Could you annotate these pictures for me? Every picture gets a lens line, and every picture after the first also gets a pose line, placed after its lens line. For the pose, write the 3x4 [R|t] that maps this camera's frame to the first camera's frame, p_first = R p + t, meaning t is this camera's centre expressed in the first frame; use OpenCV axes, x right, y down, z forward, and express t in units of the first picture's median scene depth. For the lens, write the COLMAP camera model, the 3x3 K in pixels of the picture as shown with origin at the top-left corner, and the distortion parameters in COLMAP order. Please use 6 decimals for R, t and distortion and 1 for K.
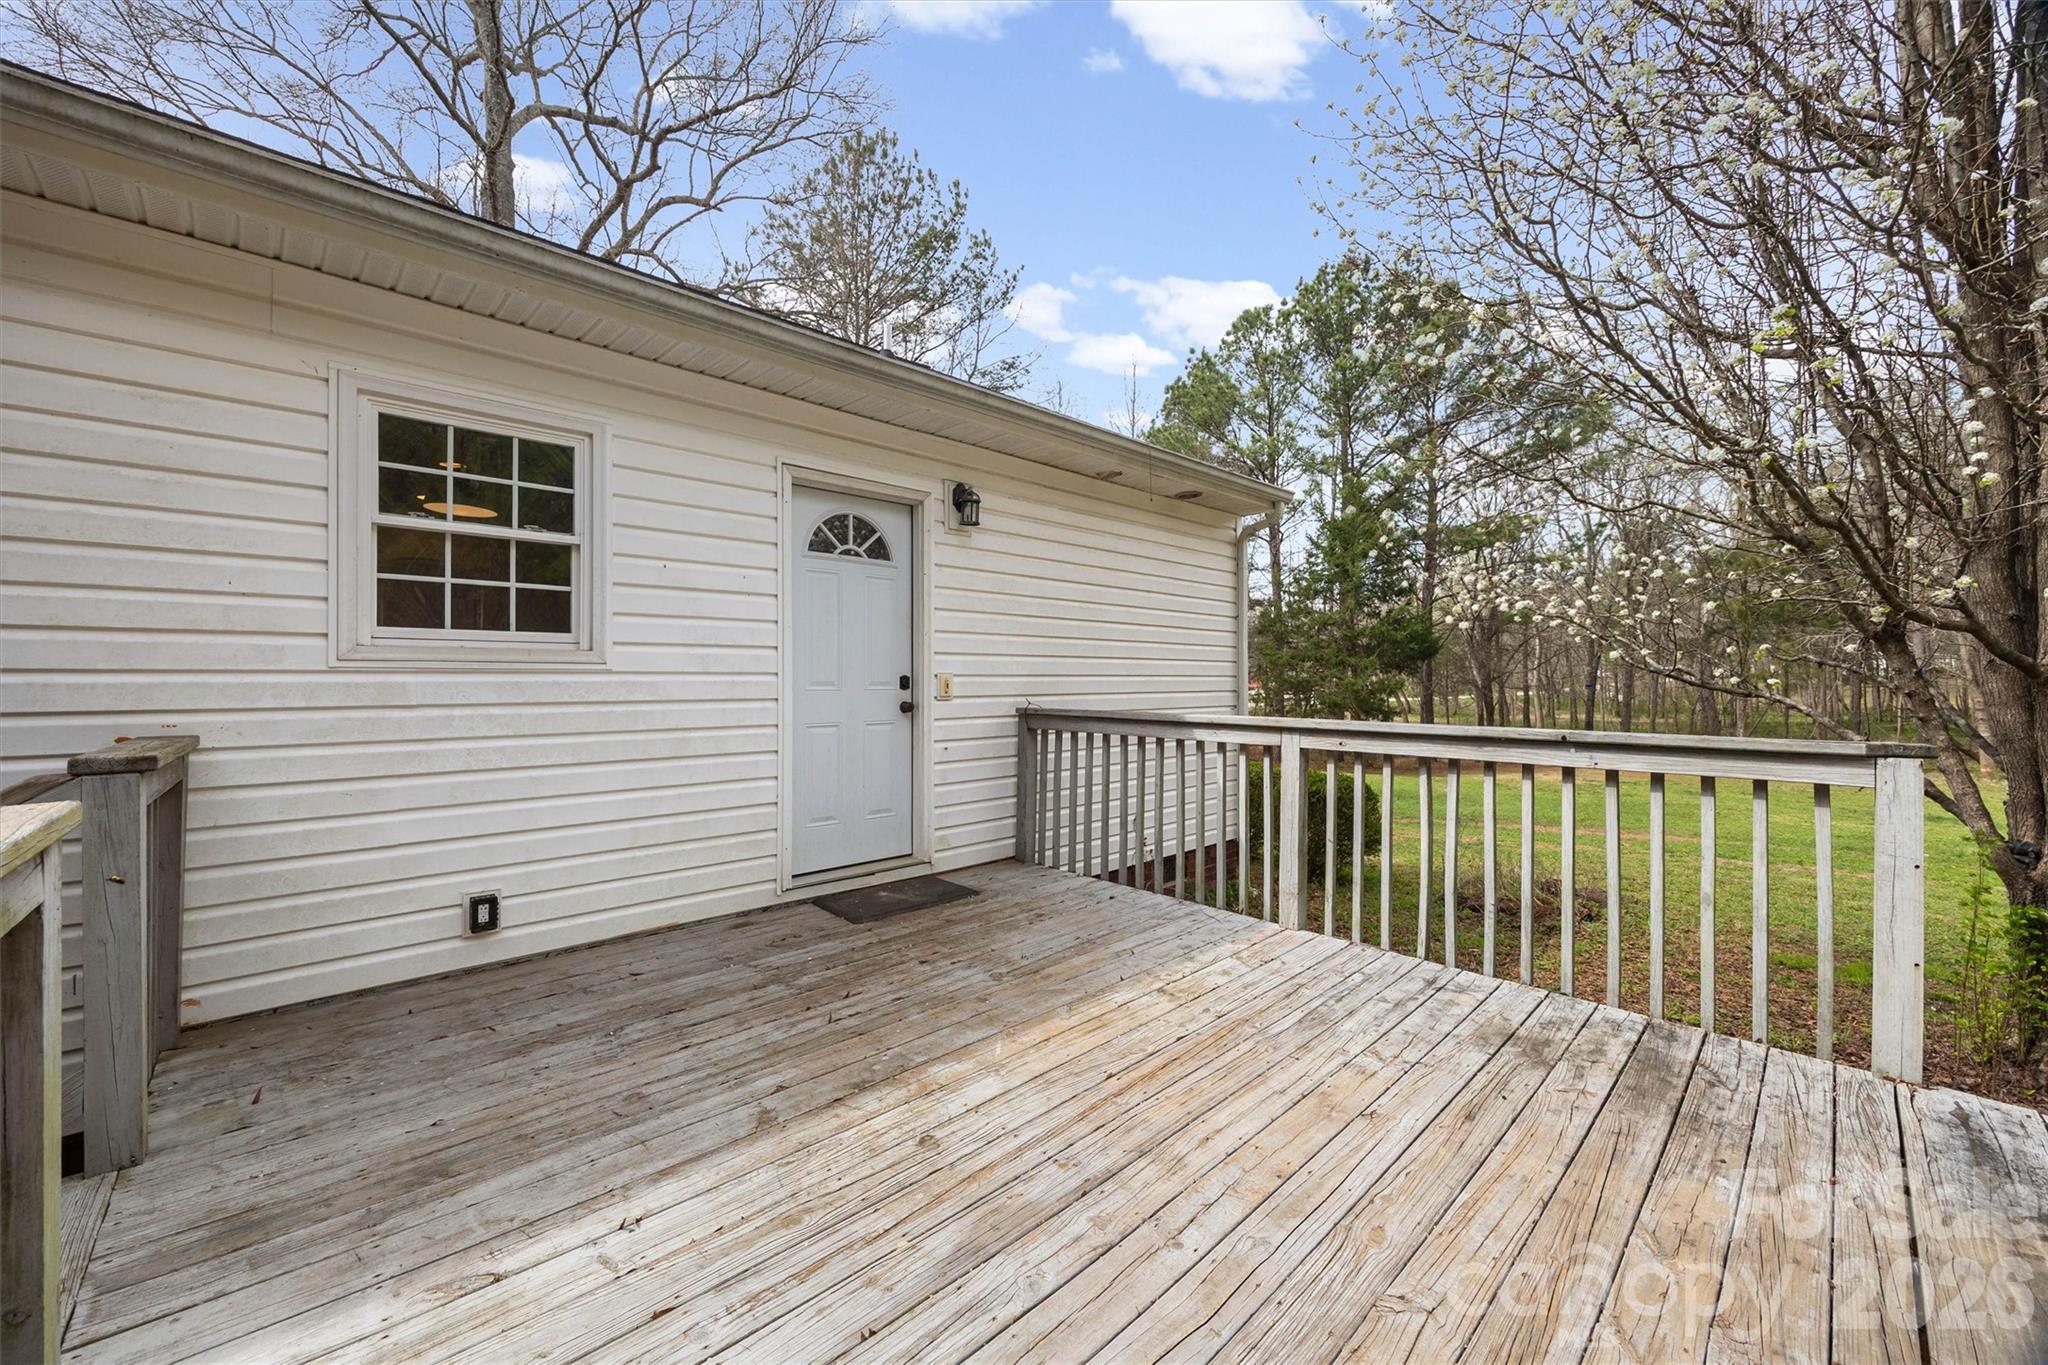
lens RADIAL K [[788.7, 0, 1012.3], [0, 788.7, 677.3], [0, 0, 1]] dist [-0.002373, -0.000098]
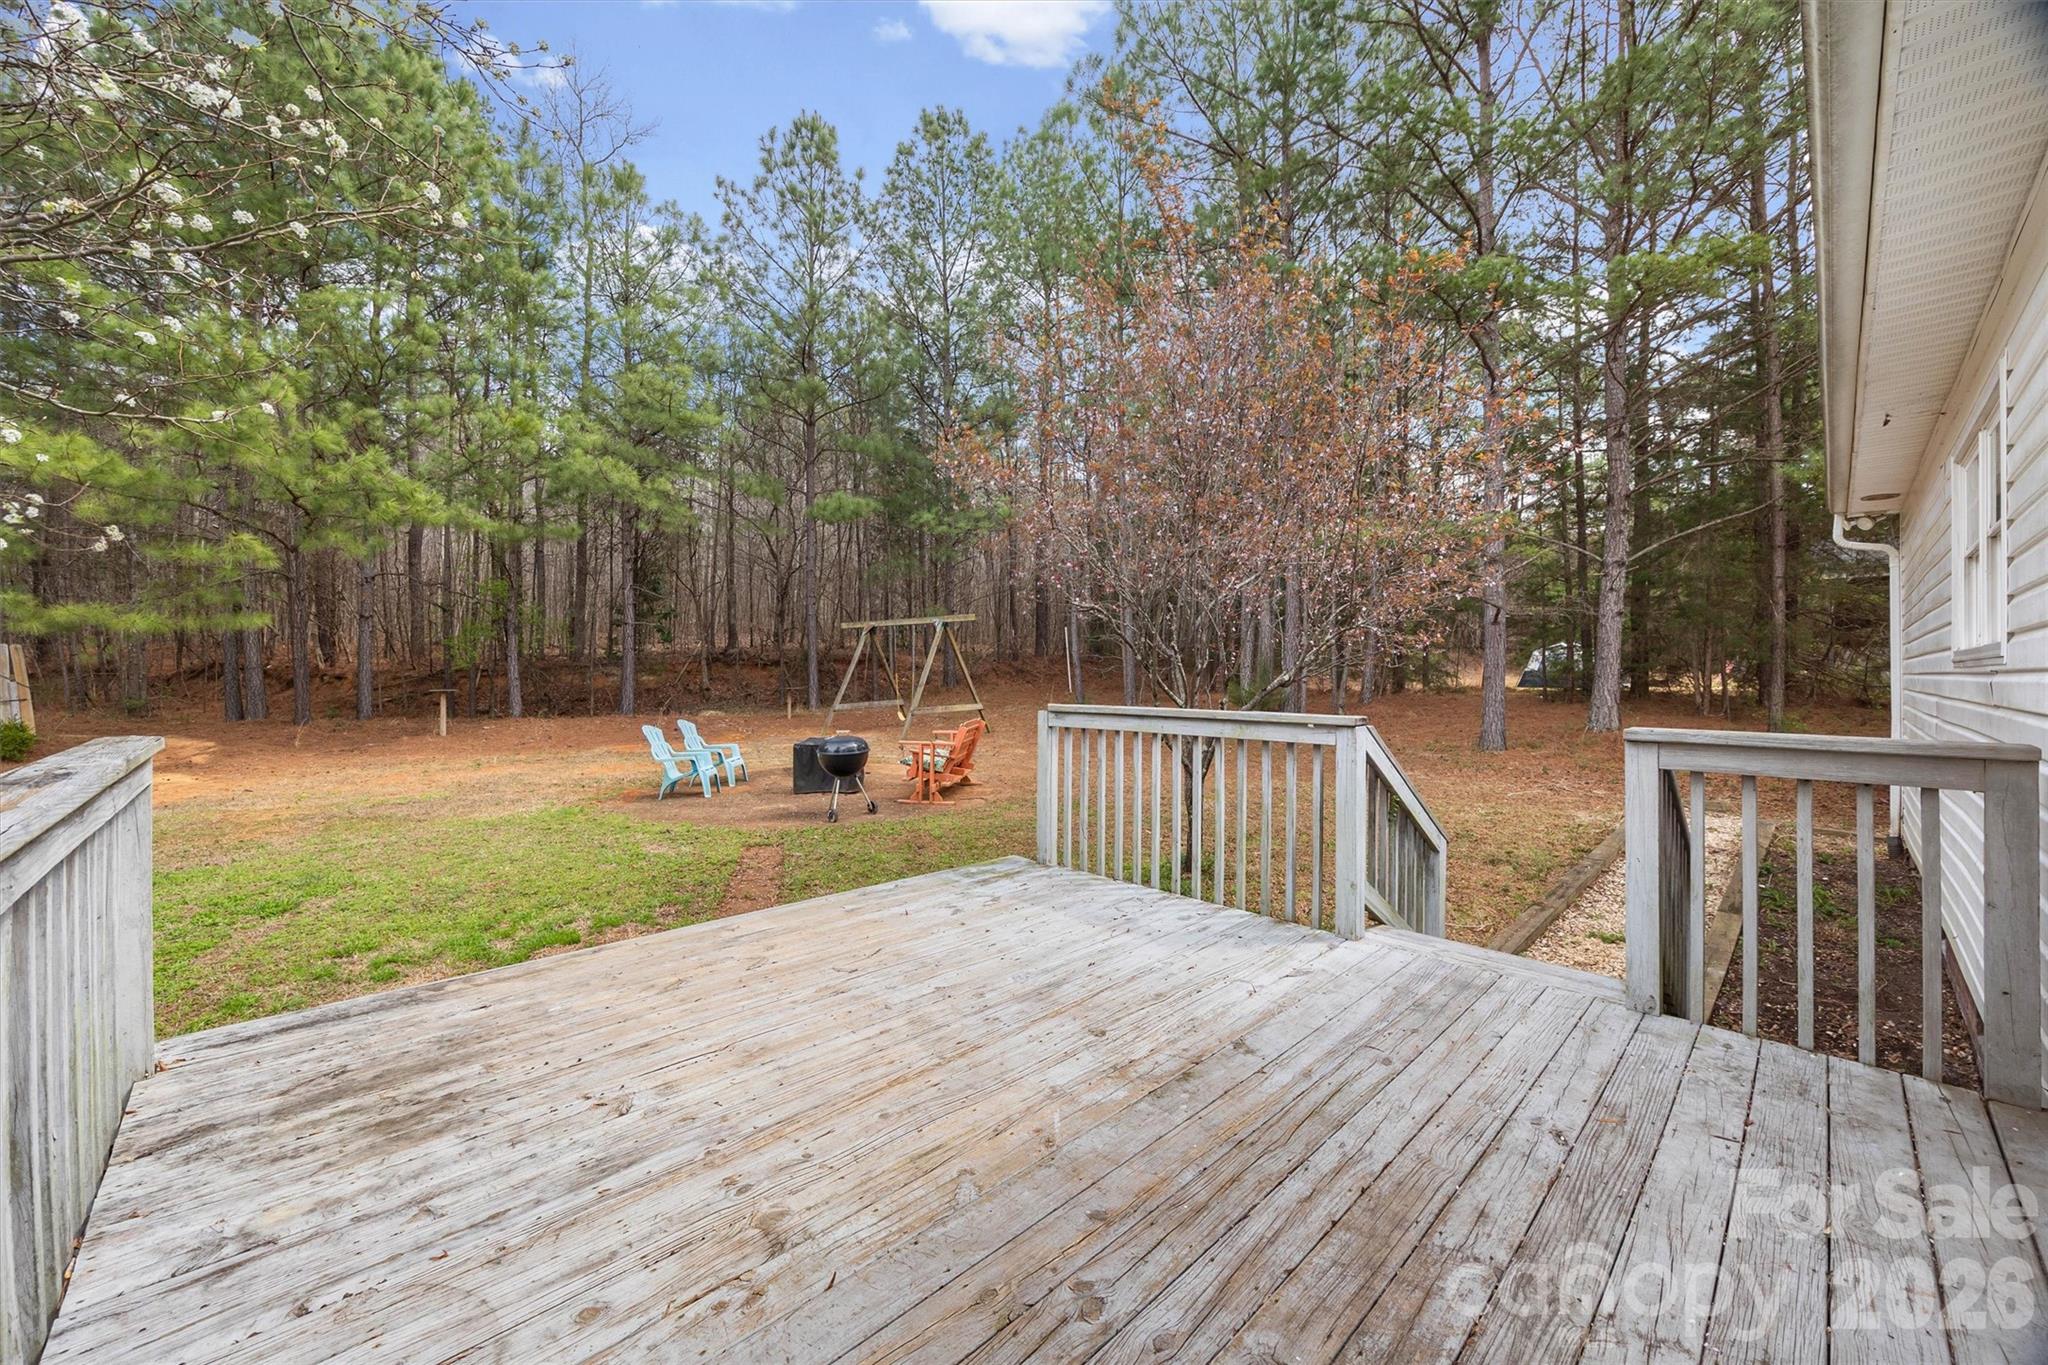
lens RADIAL K [[788.7, 0, 1012.3], [0, 788.7, 677.3], [0, 0, 1]] dist [-0.002373, -0.000098]
pose [[-0.999899, -0.004771, -0.013370, 0.042974], [-0.004832, 0.999978, 0.004510, 0.001737], [0.013348, 0.004574, -0.999900, 1.836503]]
